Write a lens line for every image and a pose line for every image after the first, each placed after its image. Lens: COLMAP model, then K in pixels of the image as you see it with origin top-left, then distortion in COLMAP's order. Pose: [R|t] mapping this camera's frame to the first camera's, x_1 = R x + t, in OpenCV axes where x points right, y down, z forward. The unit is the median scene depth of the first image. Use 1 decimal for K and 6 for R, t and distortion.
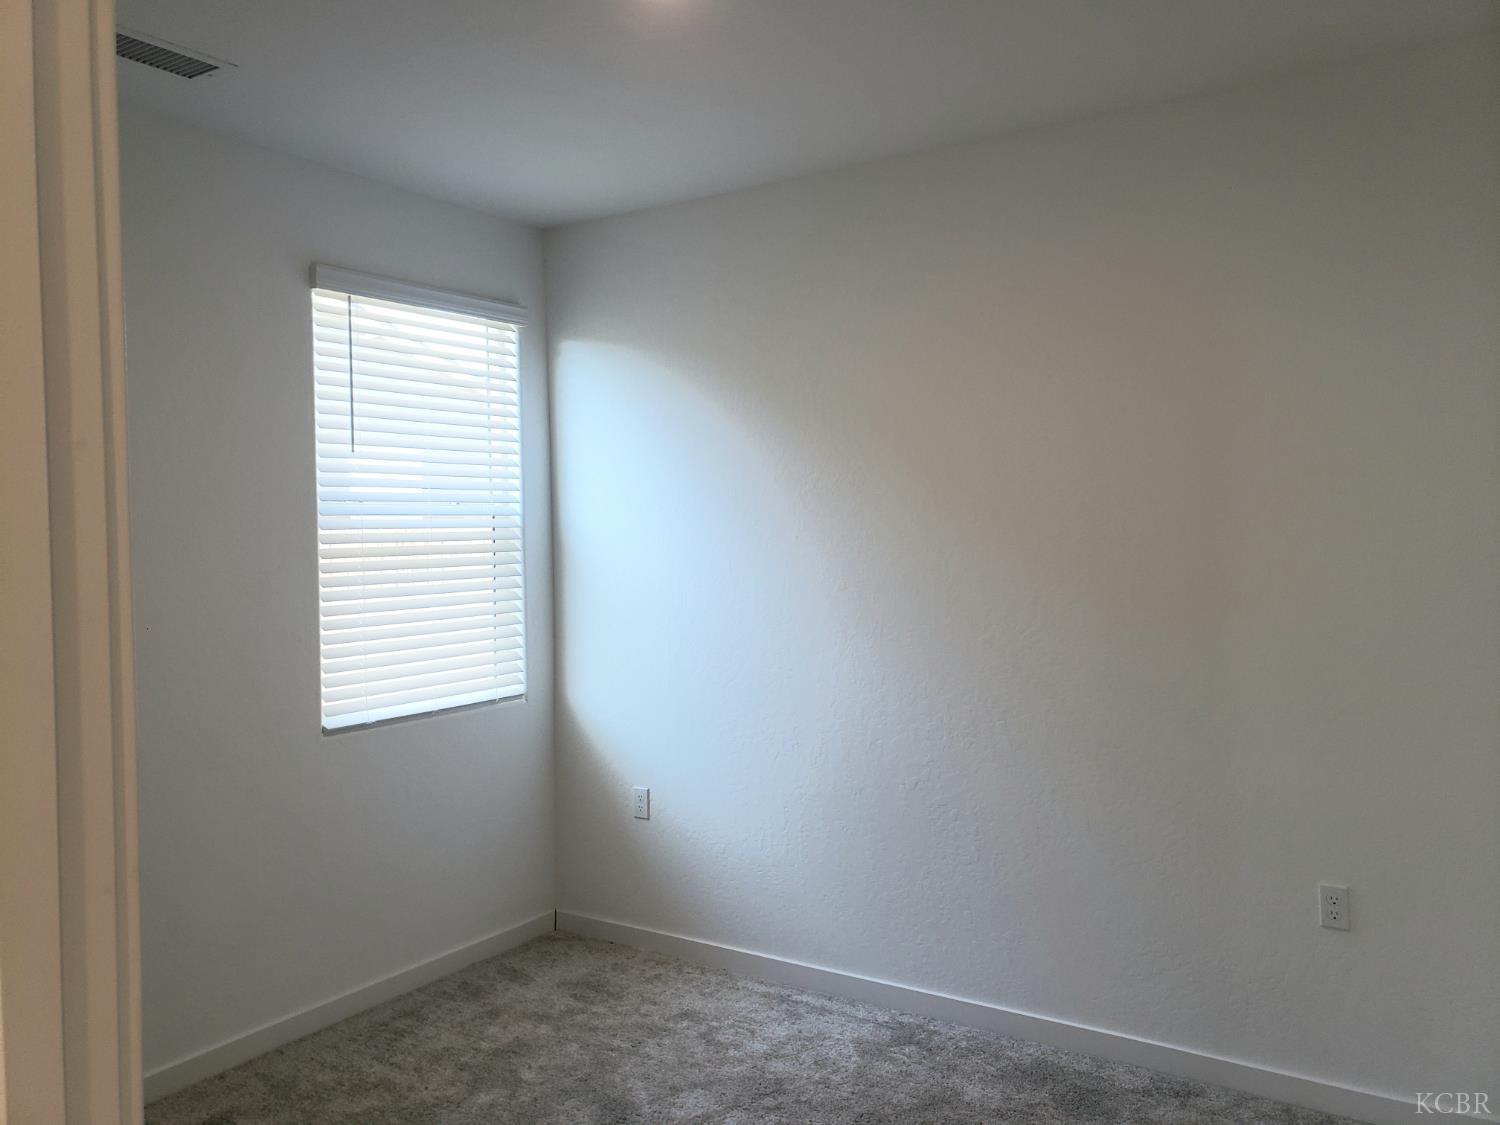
lens RADIAL K [[1167.9, 0, 749.0], [0, 1167.9, 557.1], [0, 0, 1]] dist [0.043985, -0.034913]
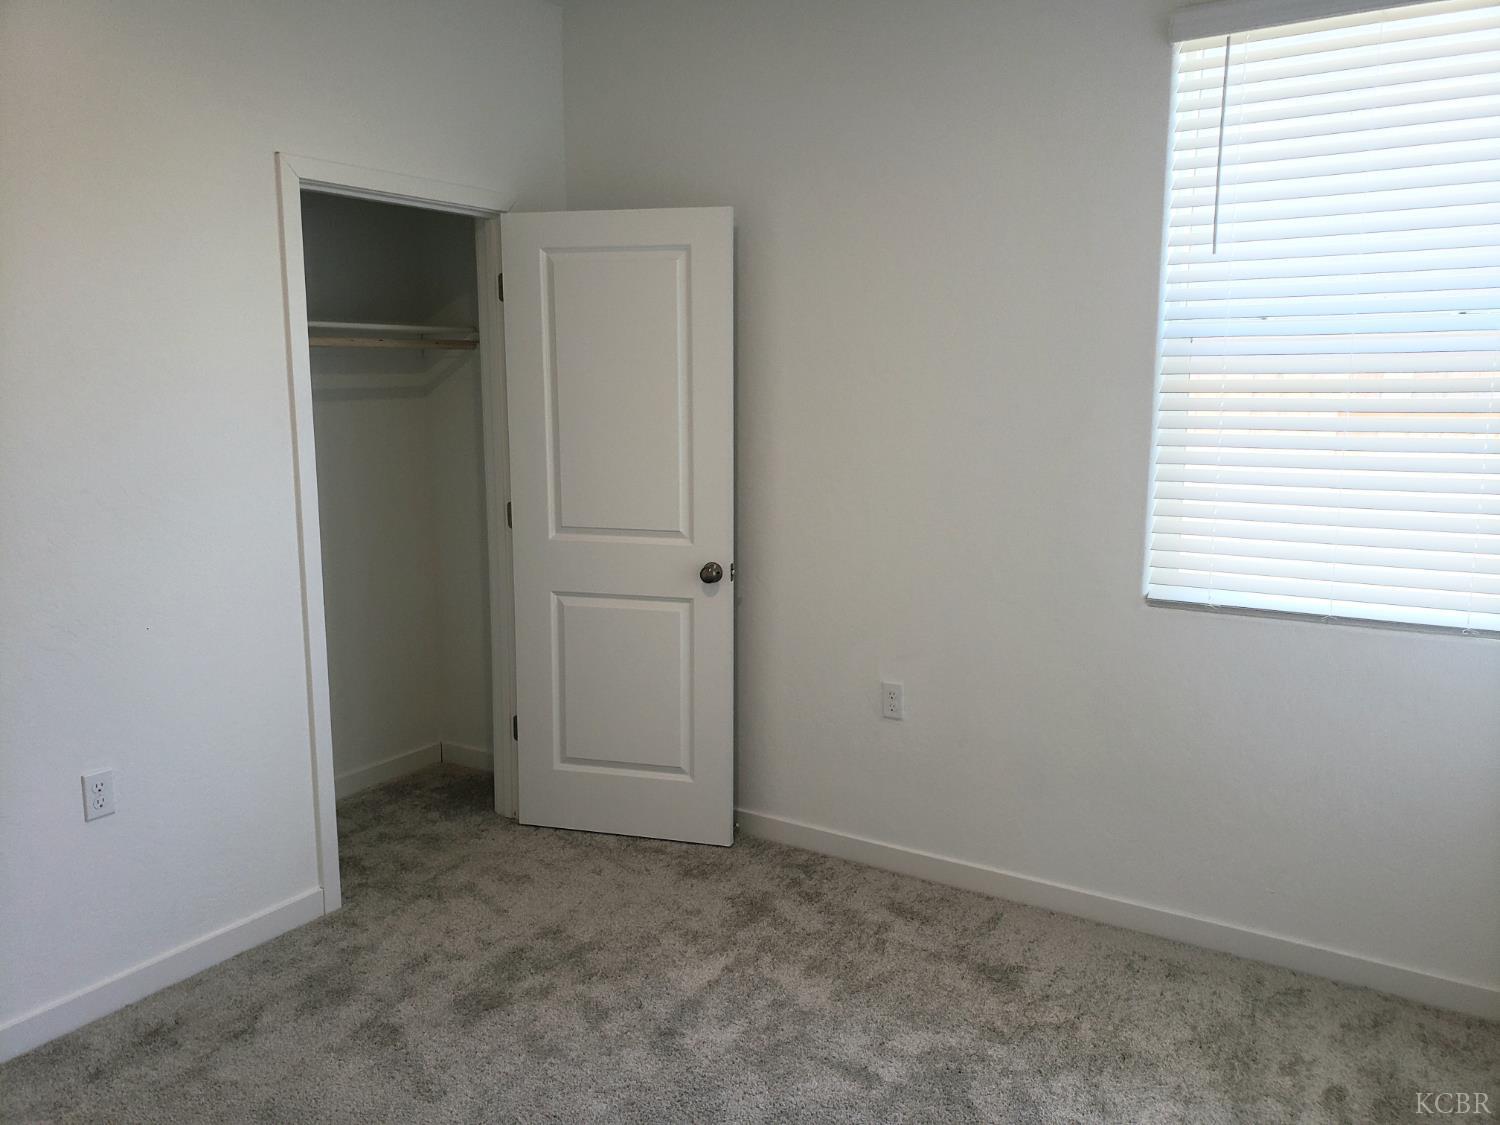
lens RADIAL K [[1167.9, 0, 745.8], [0, 1167.9, 571.8], [0, 0, 1]] dist [0.043985, -0.034913]
pose [[0.015540, 0.181819, -0.983209, 0.450184], [-0.017530, 0.983226, 0.181545, -0.019718], [0.999726, 0.014415, 0.018466, 0.683990]]
